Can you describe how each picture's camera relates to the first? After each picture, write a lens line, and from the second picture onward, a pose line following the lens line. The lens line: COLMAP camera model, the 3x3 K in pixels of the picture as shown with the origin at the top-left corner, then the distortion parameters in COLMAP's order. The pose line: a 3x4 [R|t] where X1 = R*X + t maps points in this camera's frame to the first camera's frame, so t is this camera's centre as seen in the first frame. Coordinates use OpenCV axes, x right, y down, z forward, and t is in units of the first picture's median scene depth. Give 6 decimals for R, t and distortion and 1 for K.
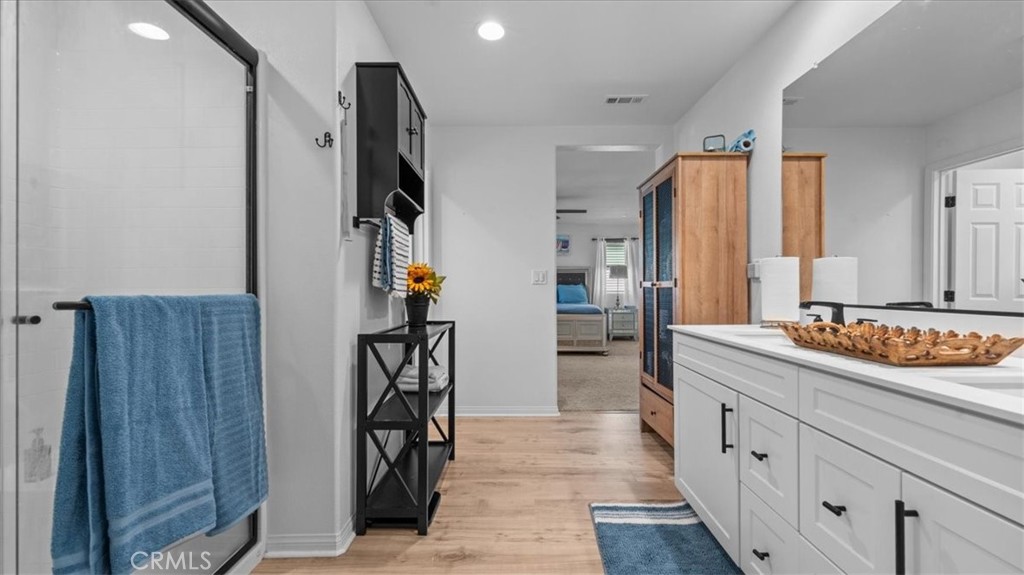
lens RADIAL K [[416.9, 0, 508.8], [0, 416.9, 280.8], [0, 0, 1]] dist [0.000704, -0.000416]
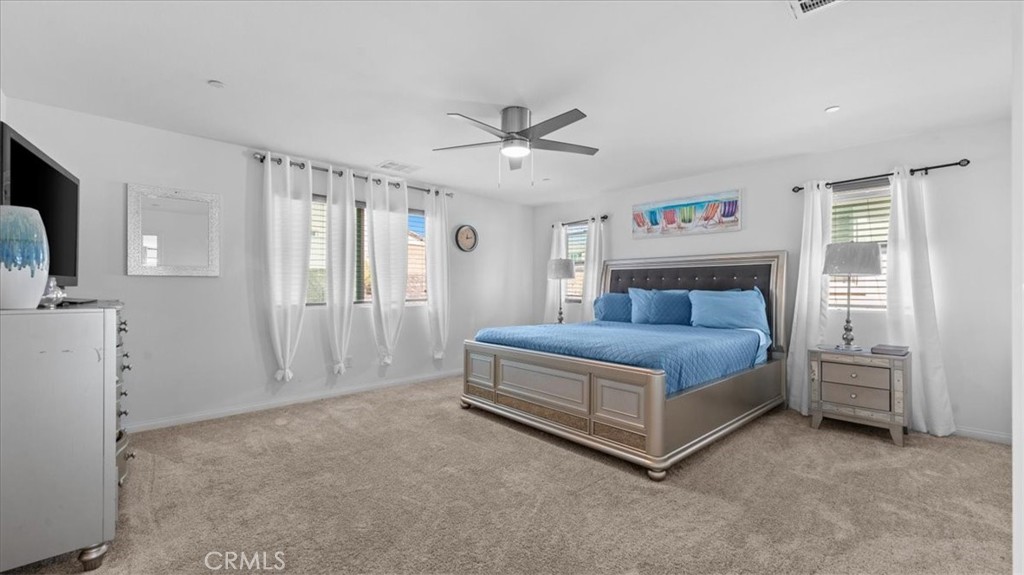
lens RADIAL K [[416.9, 0, 508.8], [0, 416.9, 280.8], [0, 0, 1]] dist [0.000704, -0.000416]
pose [[0.680354, -0.006115, -0.732858, 0.326425], [0.002932, 0.999980, -0.005622, 0.000966], [0.732878, 0.001676, 0.680358, 0.475048]]
